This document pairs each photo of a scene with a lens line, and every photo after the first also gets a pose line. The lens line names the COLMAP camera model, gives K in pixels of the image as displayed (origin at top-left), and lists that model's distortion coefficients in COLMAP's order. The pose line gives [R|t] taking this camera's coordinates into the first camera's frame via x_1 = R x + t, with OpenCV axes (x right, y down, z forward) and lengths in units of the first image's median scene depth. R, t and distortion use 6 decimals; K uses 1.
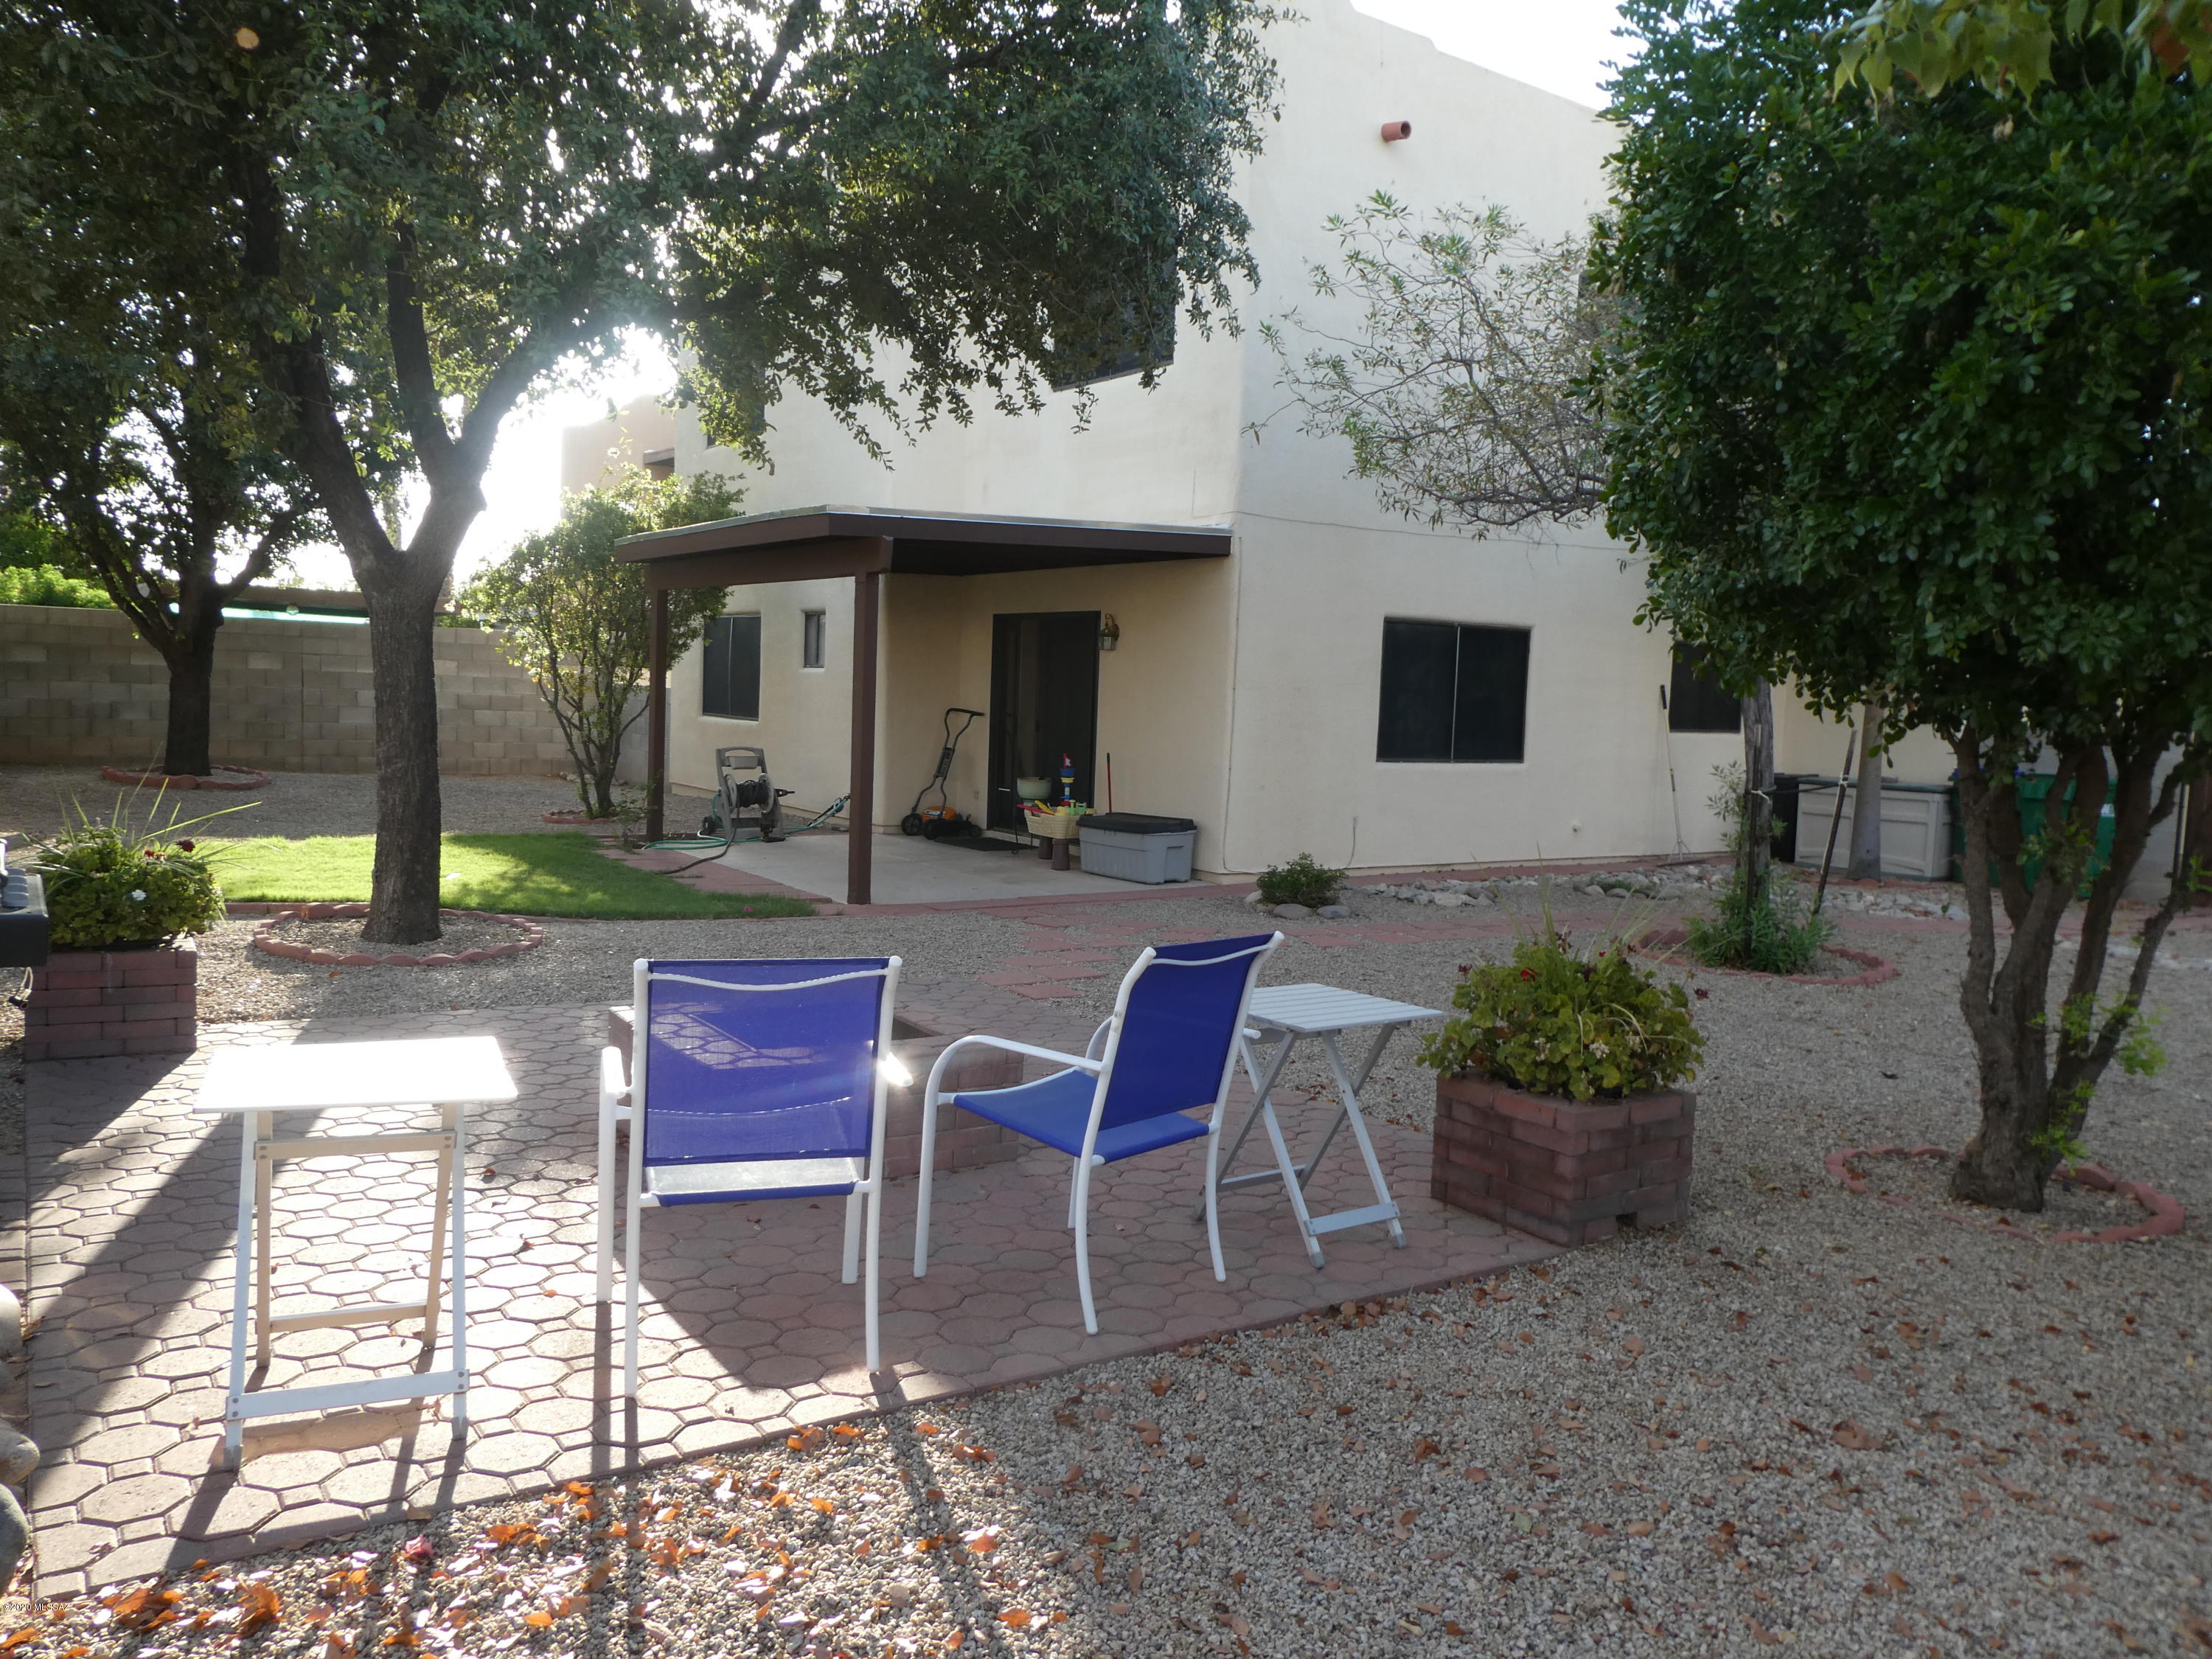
lens RADIAL K [[1602.4, 0, 1115.2], [0, 1602.4, 833.3], [0, 0, 1]] dist [0.014924, 0.002380]
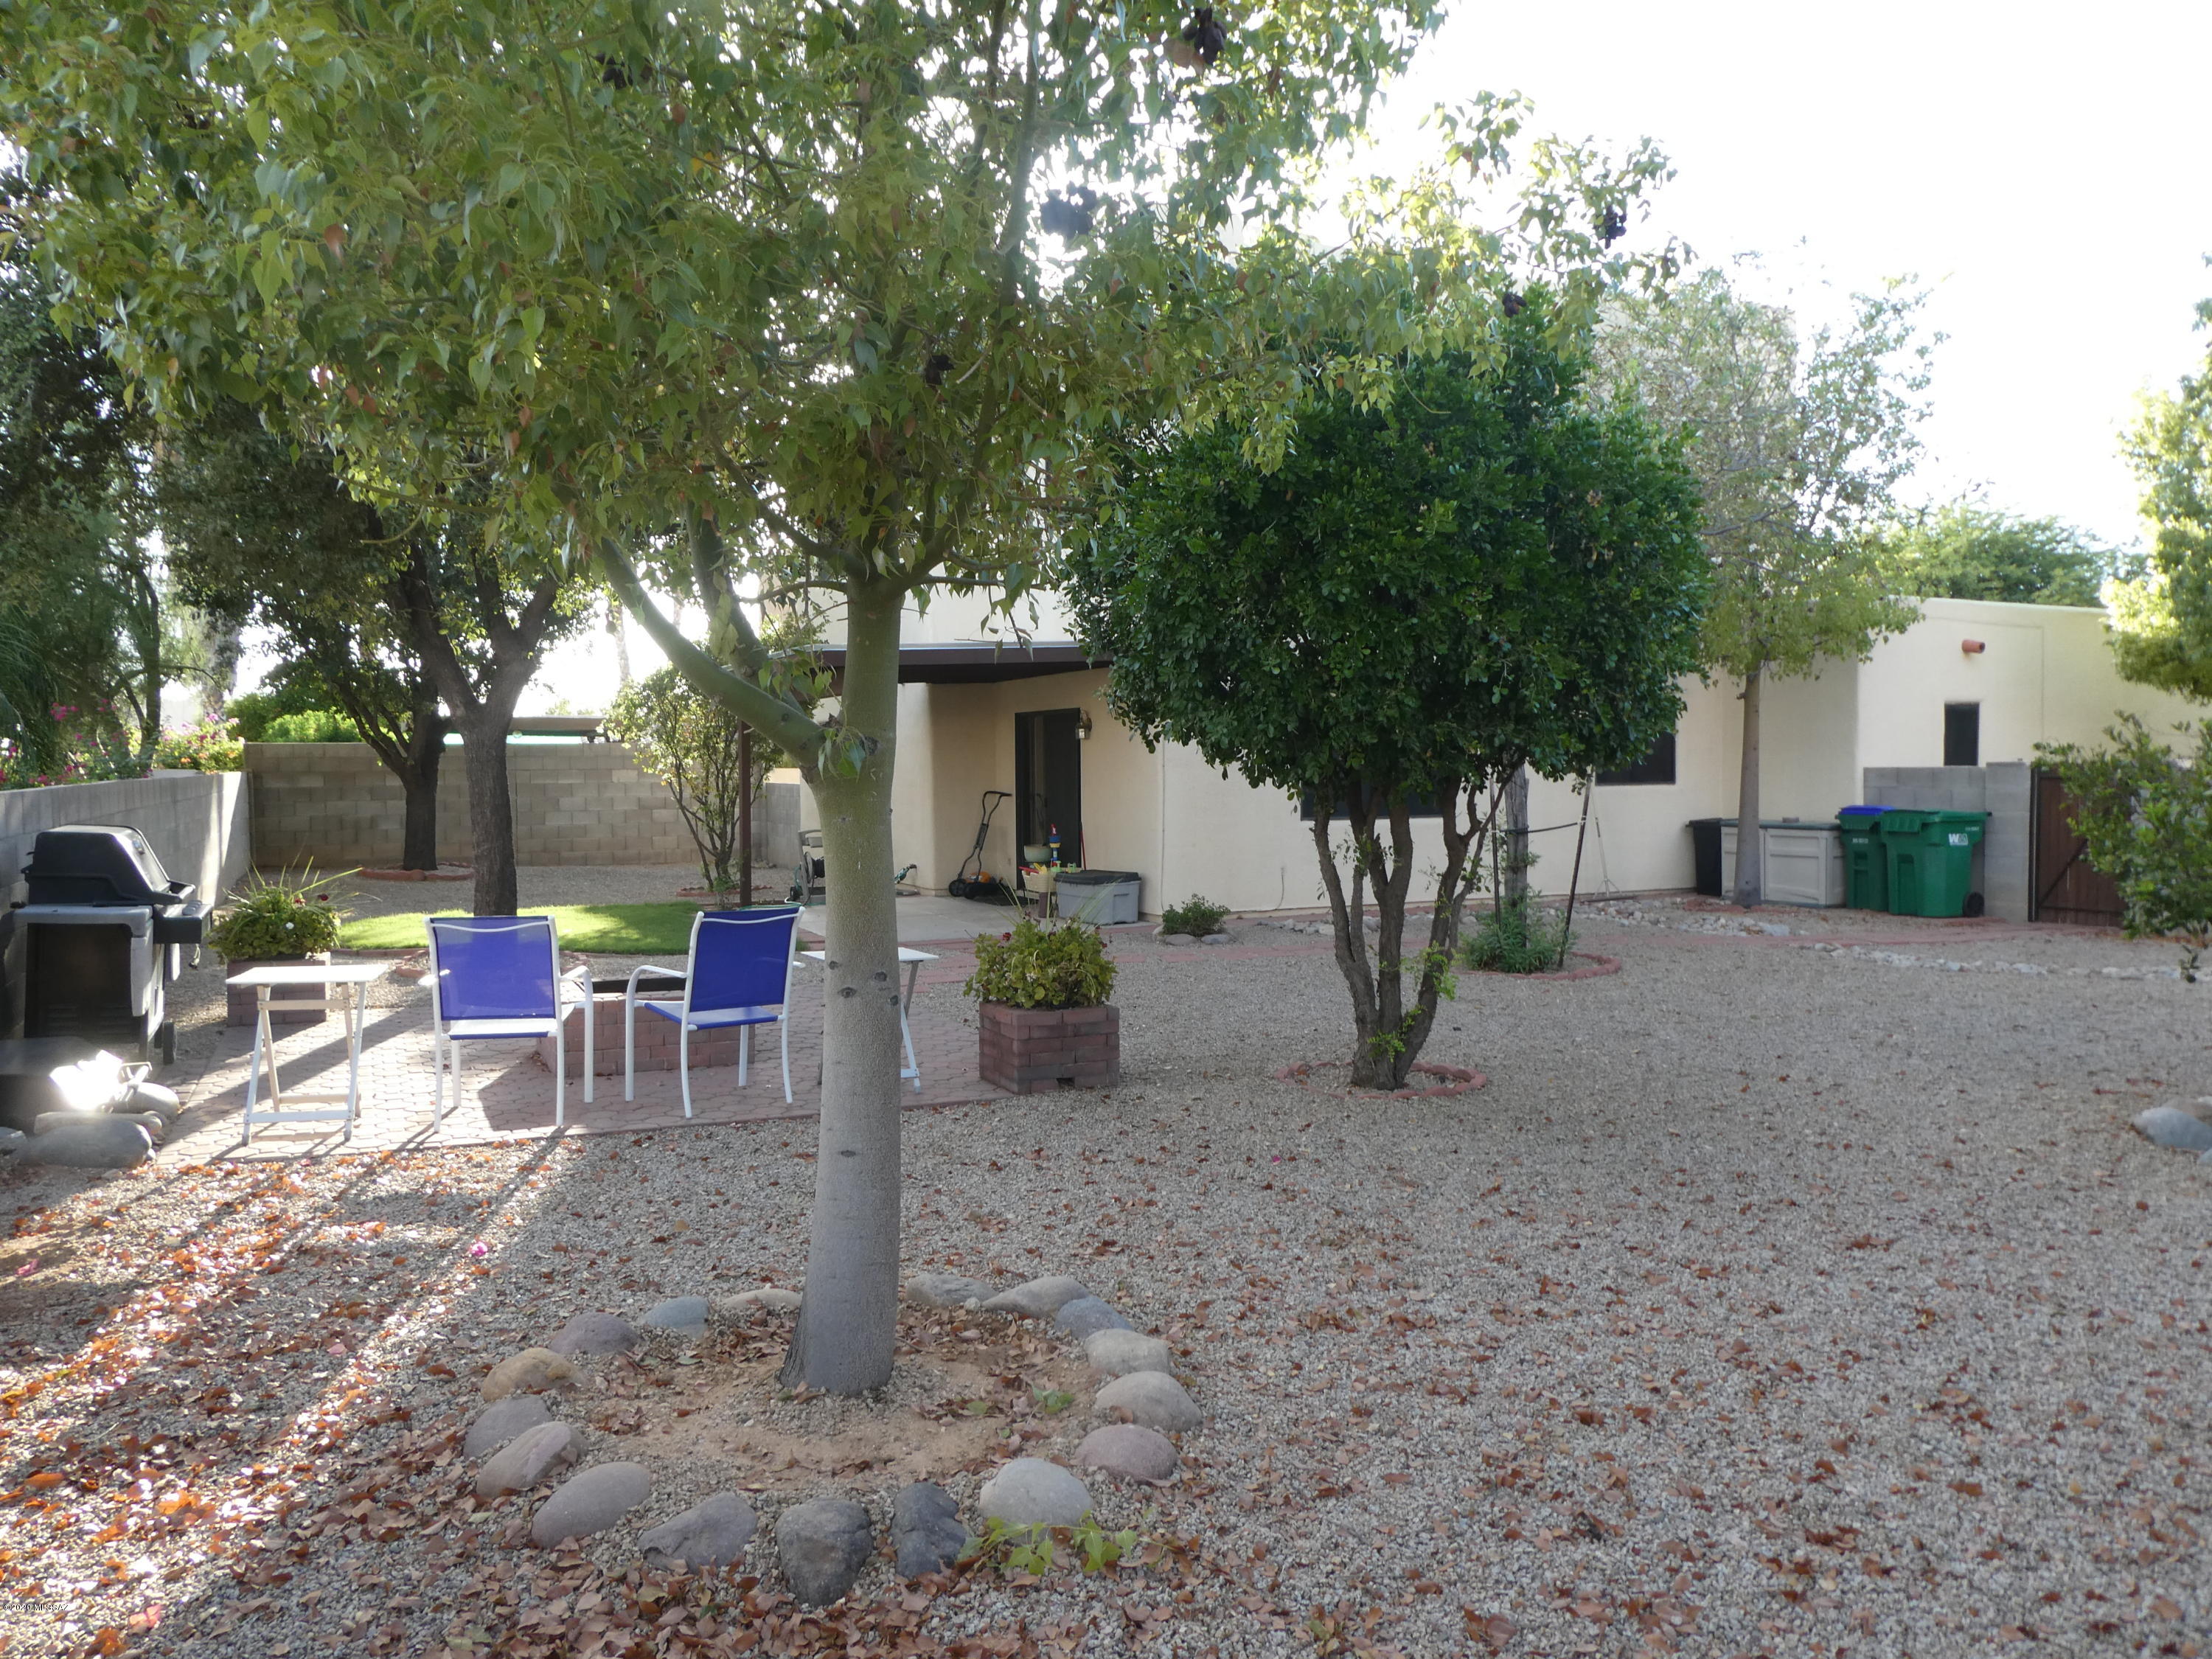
lens RADIAL K [[1547.2, 0, 1096.6], [0, 1547.2, 796.6], [0, 0, 1]] dist [0.003335, 0.001416]
pose [[0.988696, -0.041410, -0.144101, 0.177057], [0.030884, 0.996740, -0.074531, 0.019642], [0.146718, 0.069238, 0.986752, -0.181528]]
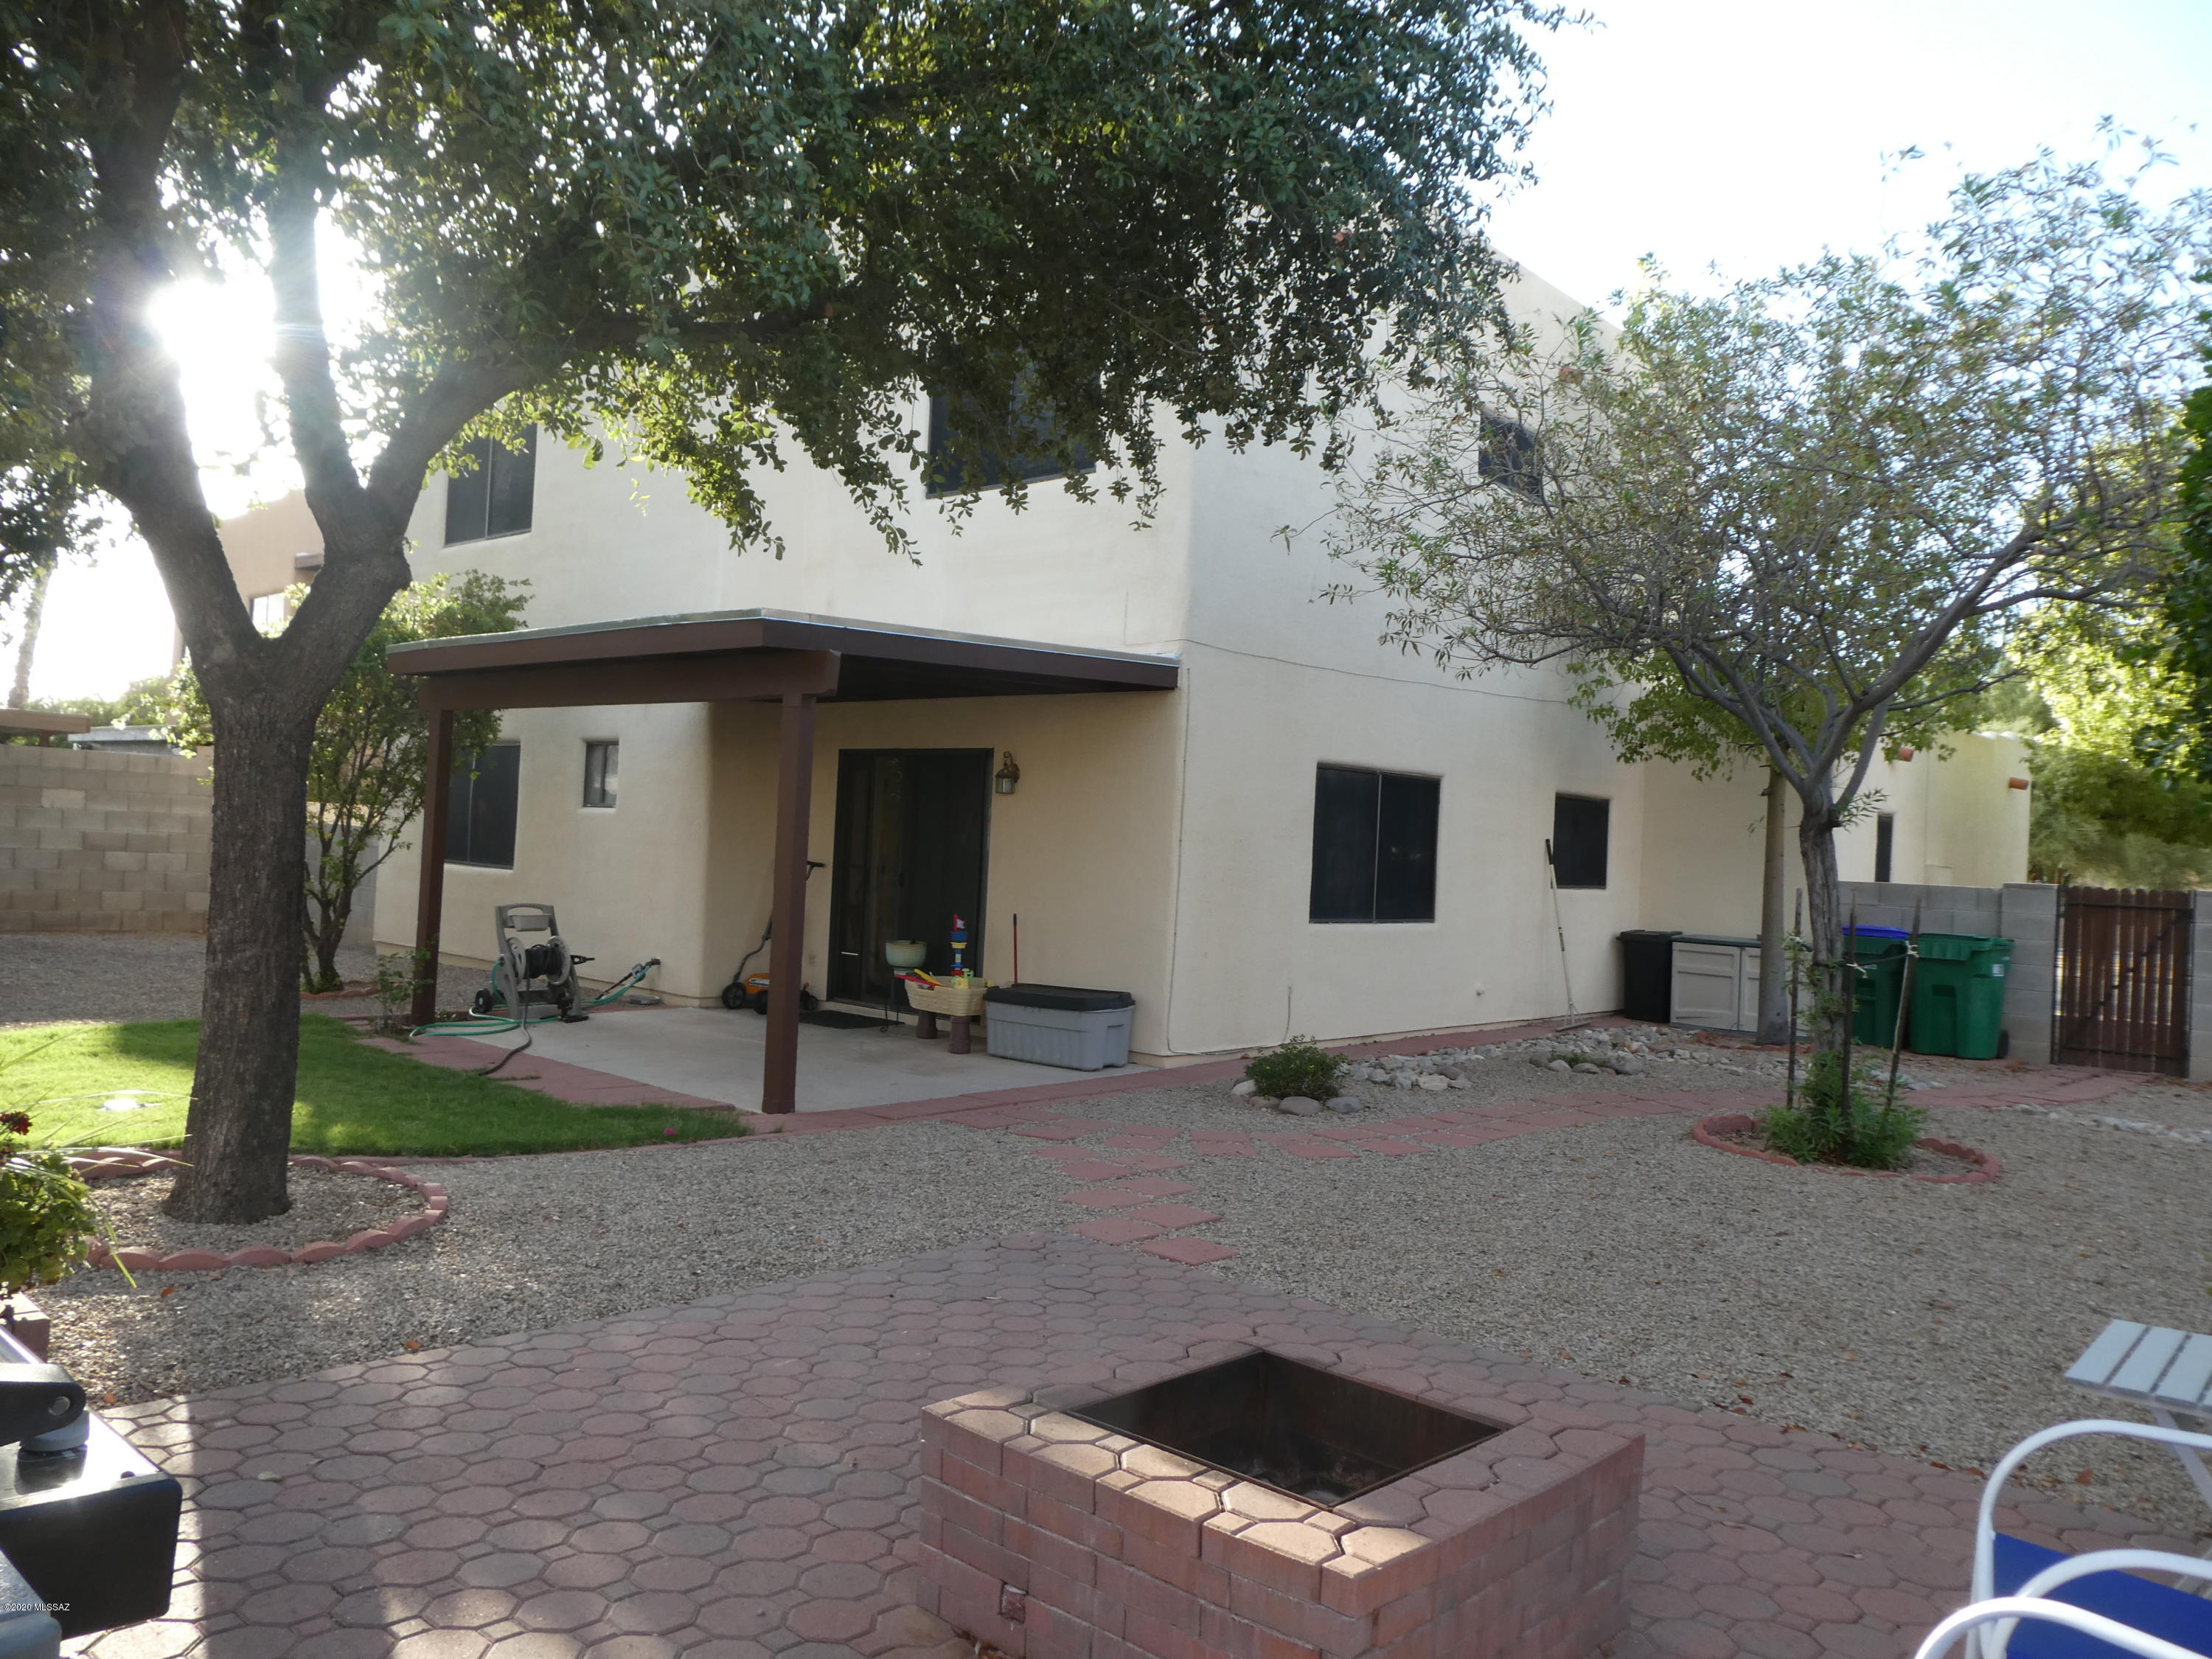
lens RADIAL K [[1619.7, 0, 1150.6], [0, 1619.7, 826.0], [0, 0, 1]] dist [-0.003668, 0.000921]
pose [[0.973292, 0.011404, 0.229285, -0.128424], [0.010057, 0.995688, -0.092215, -0.015854], [-0.229348, 0.092058, 0.968981, 0.139712]]
